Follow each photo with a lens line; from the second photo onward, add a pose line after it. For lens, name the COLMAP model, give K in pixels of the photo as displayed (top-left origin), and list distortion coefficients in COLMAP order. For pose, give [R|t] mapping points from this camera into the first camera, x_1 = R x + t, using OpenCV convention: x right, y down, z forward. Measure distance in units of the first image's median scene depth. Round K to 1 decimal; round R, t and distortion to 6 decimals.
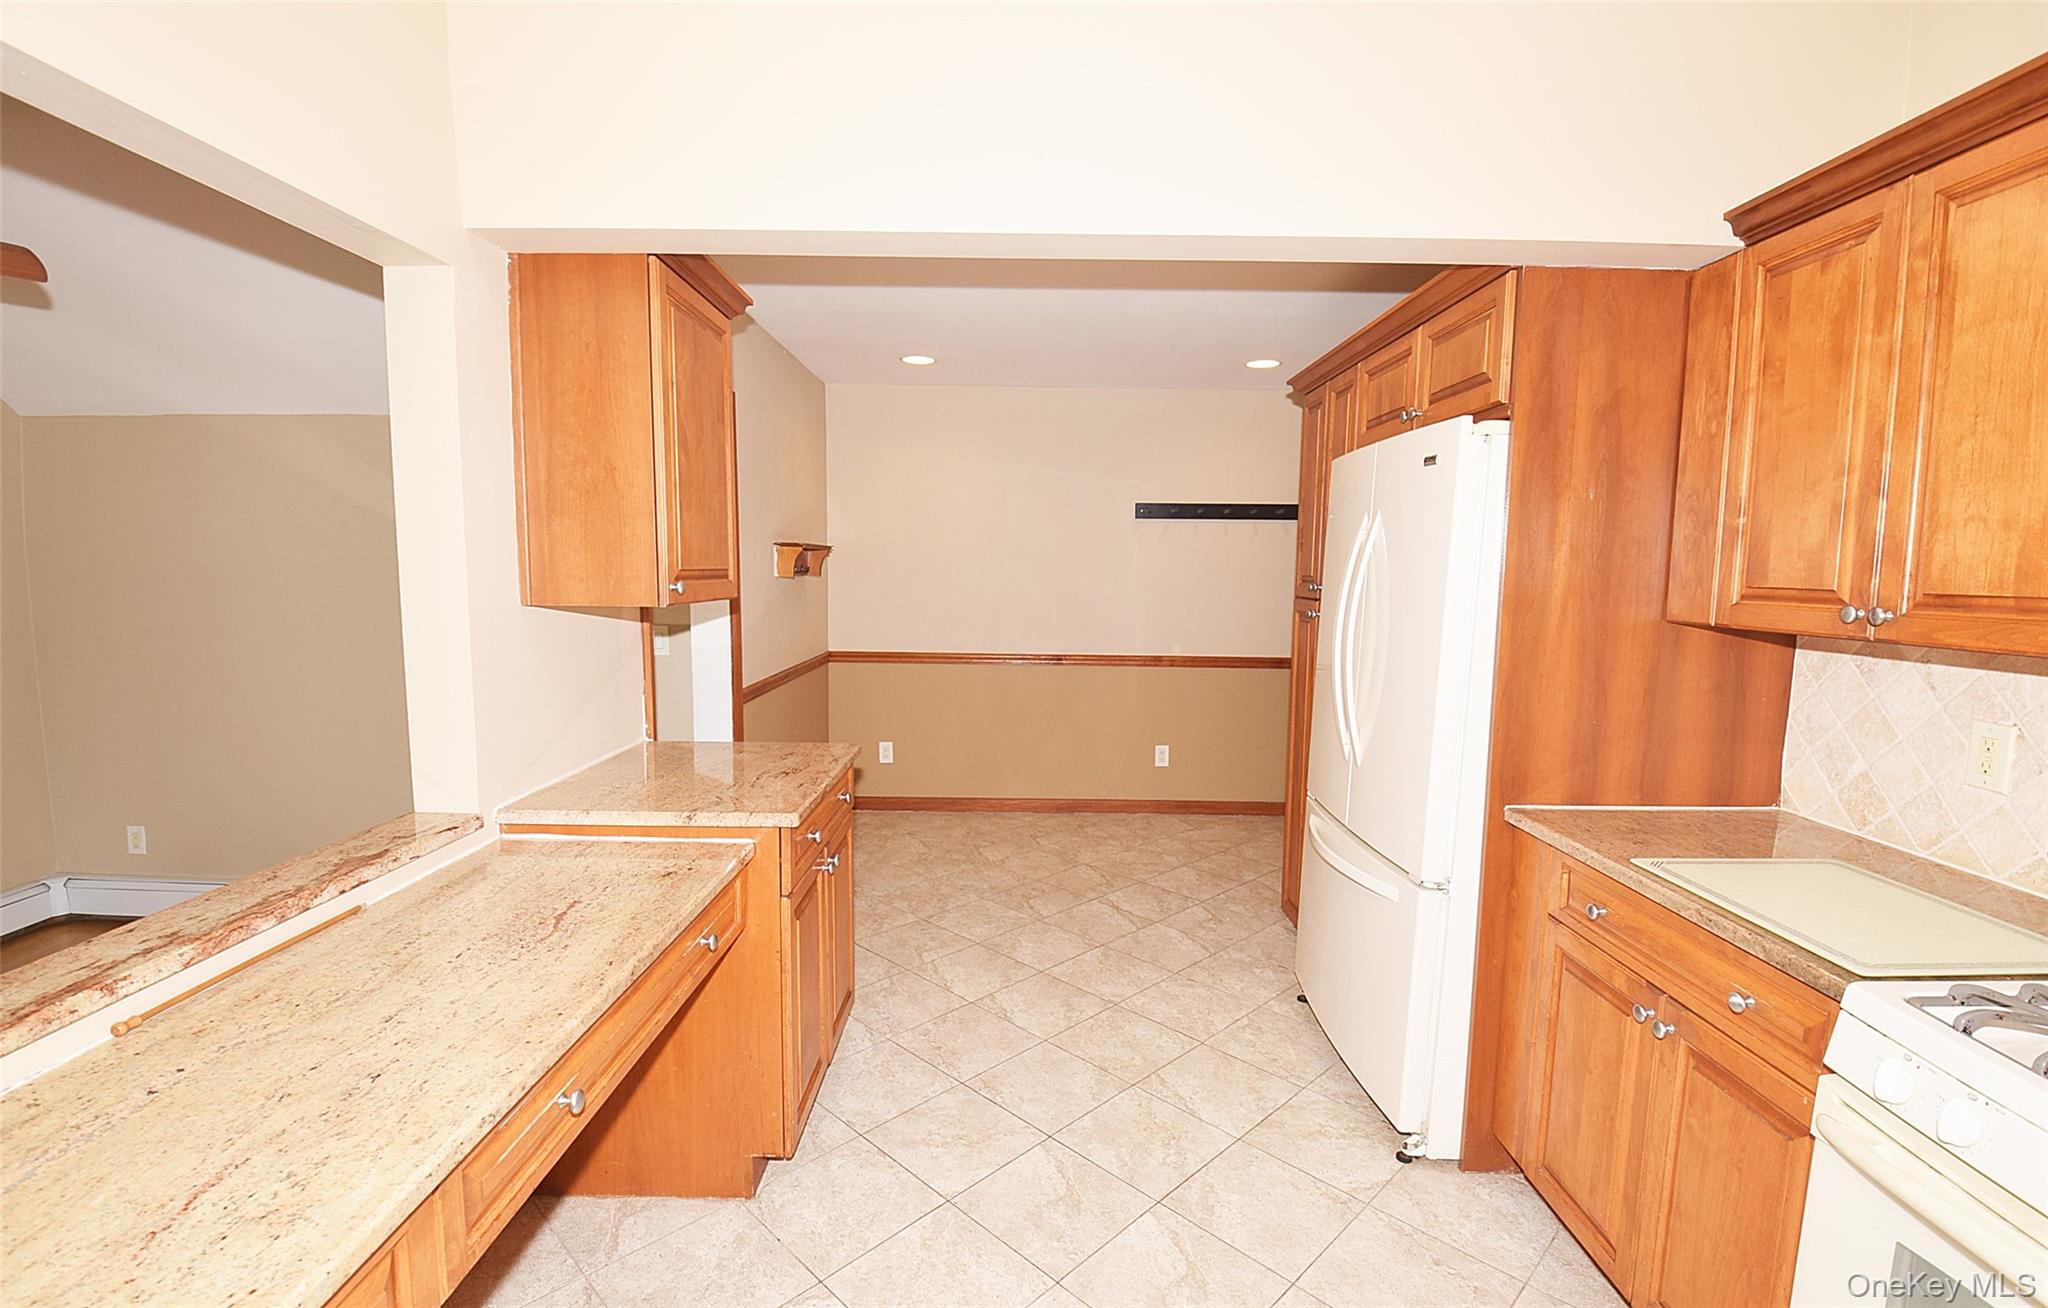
lens RADIAL K [[938.7, 0, 1013.3], [0, 938.7, 655.7], [0, 0, 1]] dist [-0.015600, -0.003087]
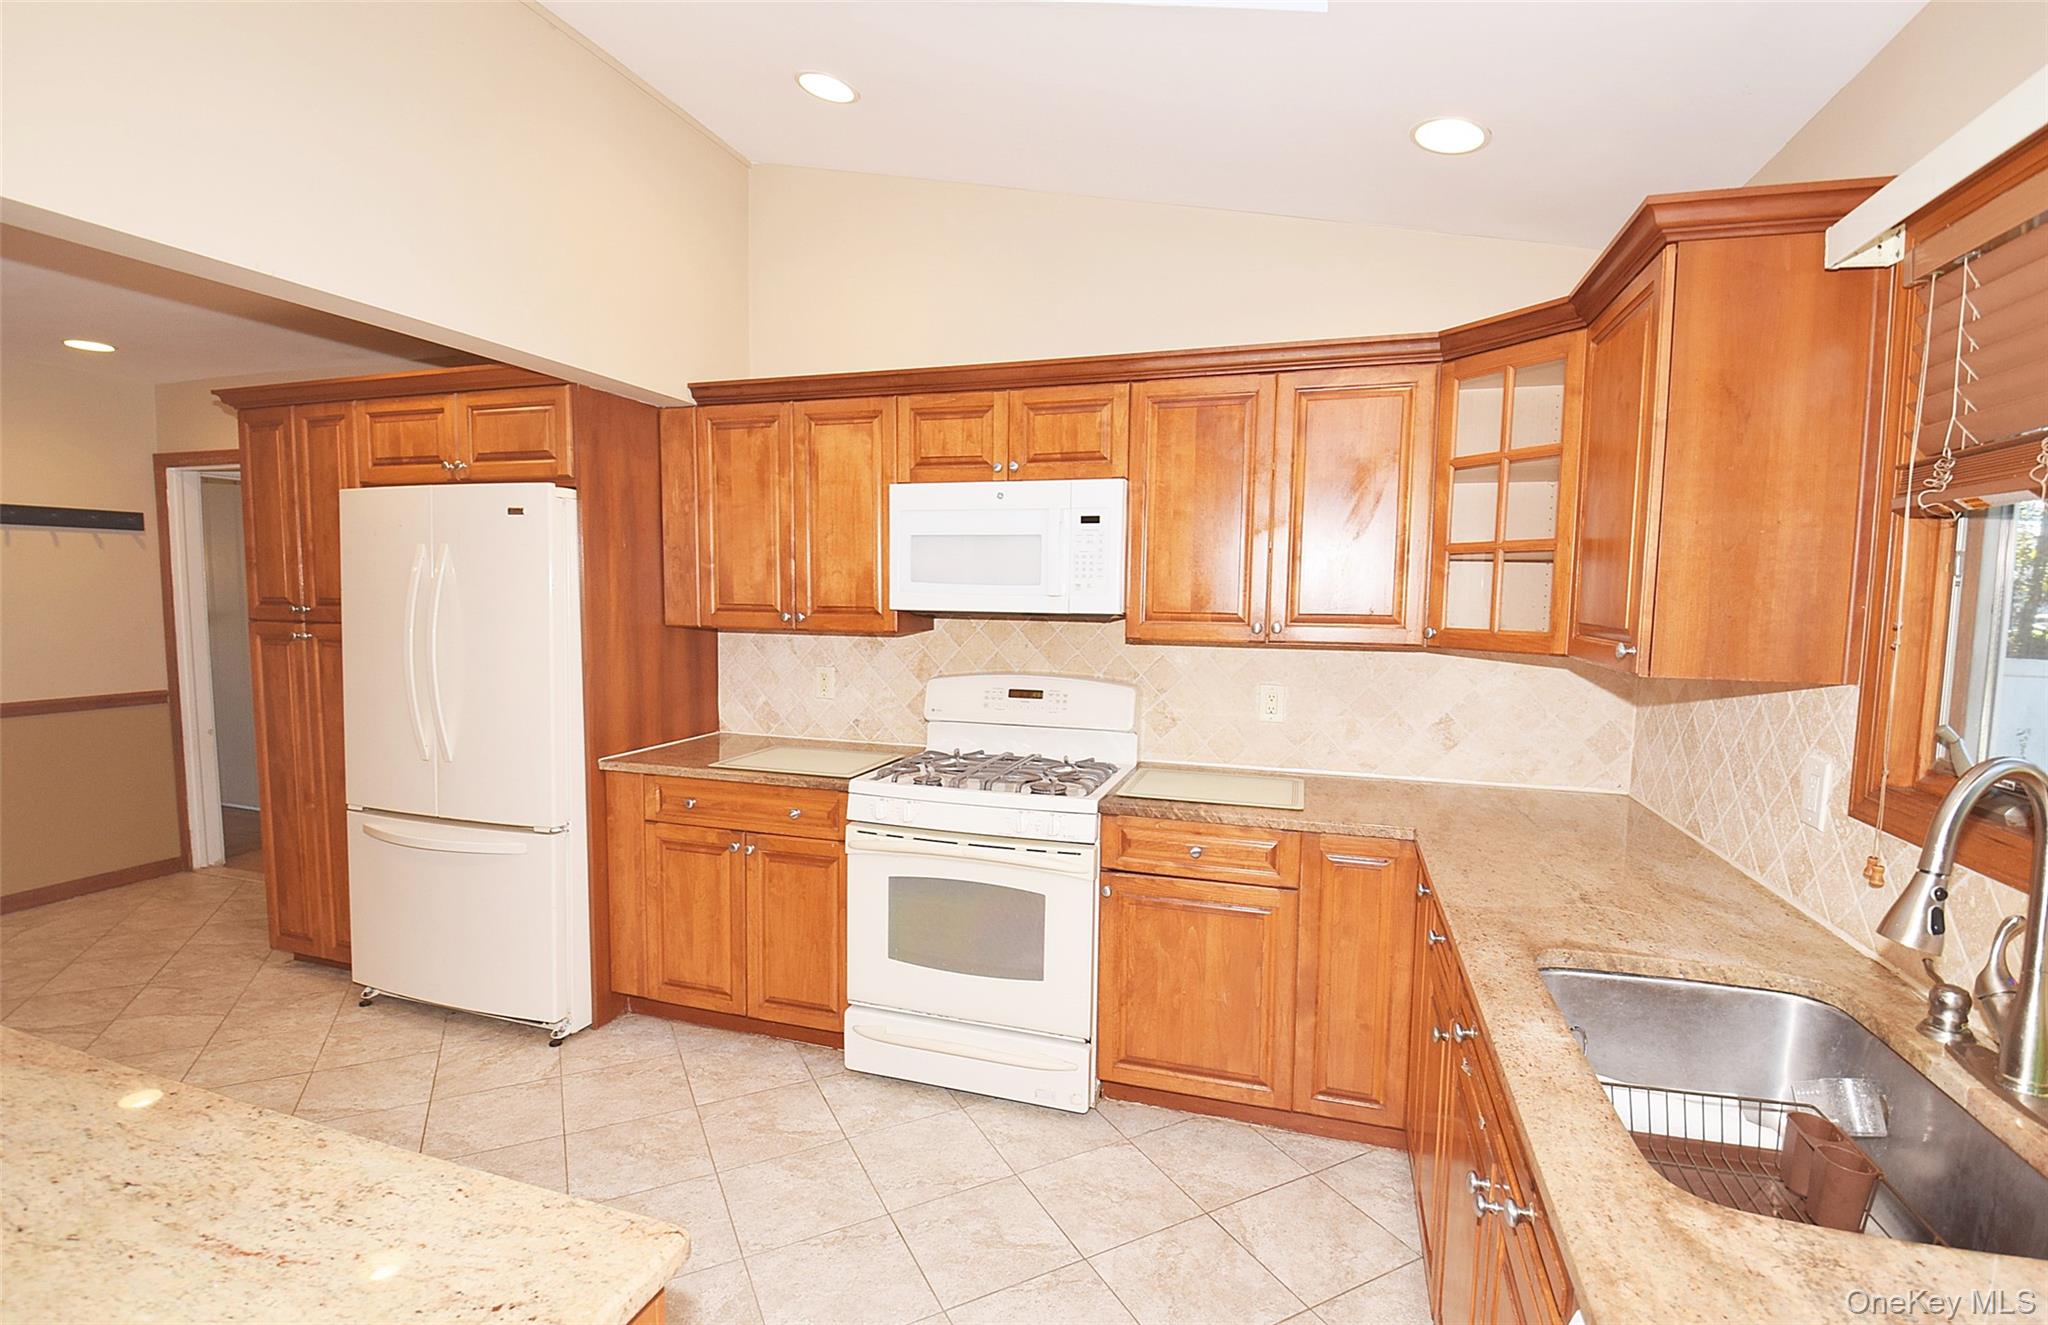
lens RADIAL K [[930.0, 0, 1036.5], [0, 930.0, 674.8], [0, 0, 1]] dist [-0.003983, -0.005813]
pose [[0.286585, -0.090870, 0.953736, -0.756104], [0.084622, 0.994002, 0.069278, -0.012879], [-0.954310, 0.060853, 0.292556, -0.076065]]
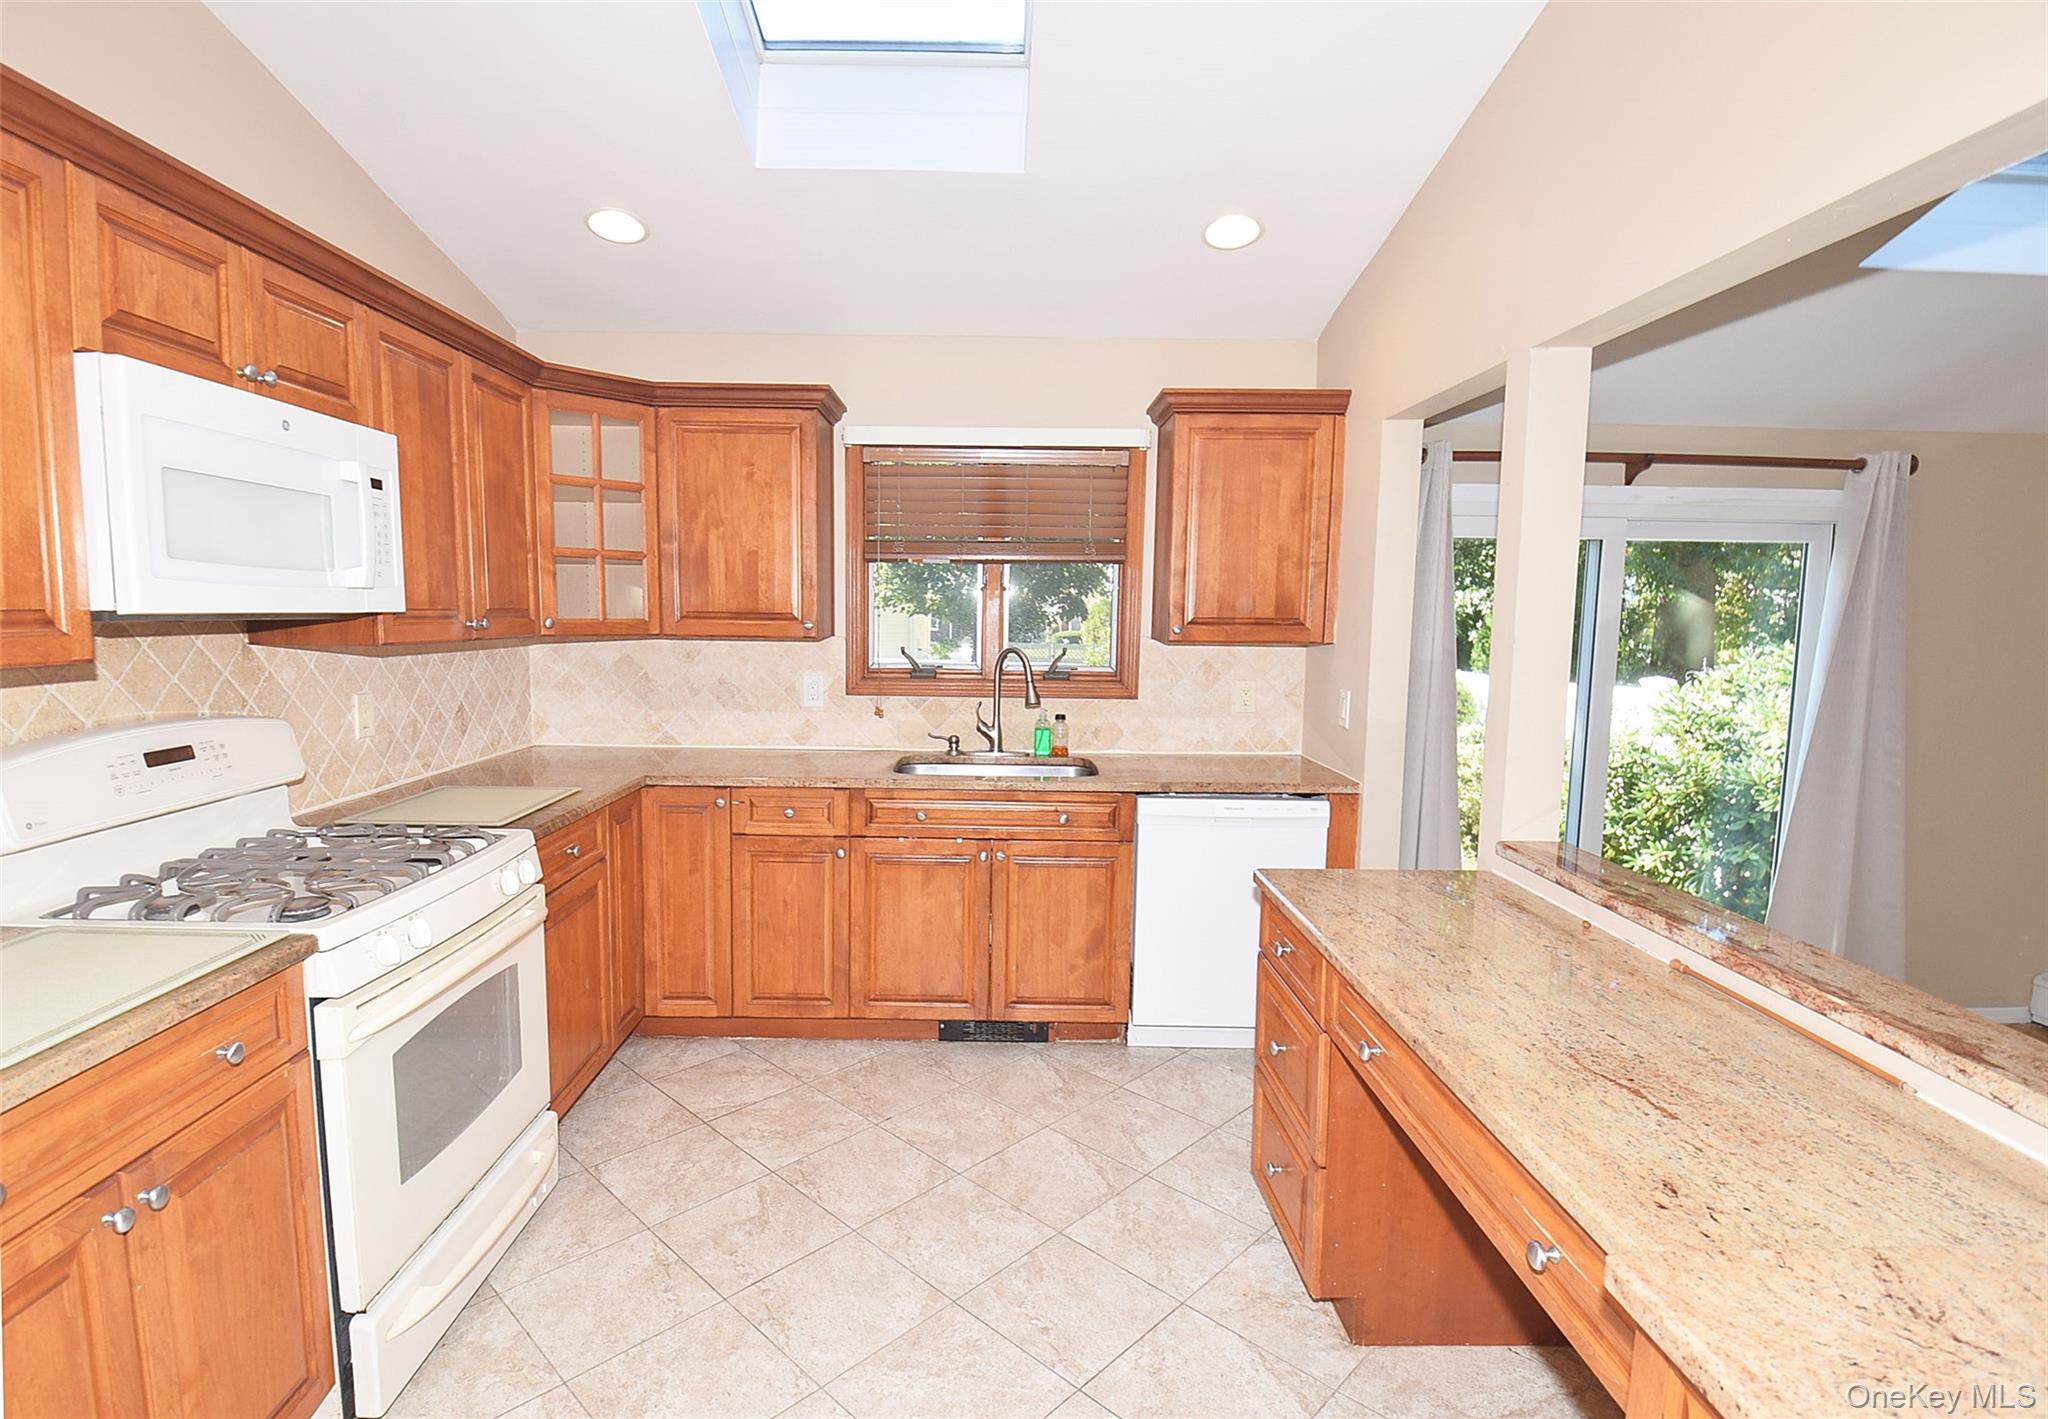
lens RADIAL K [[1001.9, 0, 974.6], [0, 1001.9, 720.9], [0, 0, 1]] dist [0.001005, -0.002435]
pose [[-0.999738, -0.022750, -0.002363, 0.039397], [-0.022745, 0.977973, 0.207490, -0.144406], [-0.002410, 0.207490, -0.978234, 1.545801]]
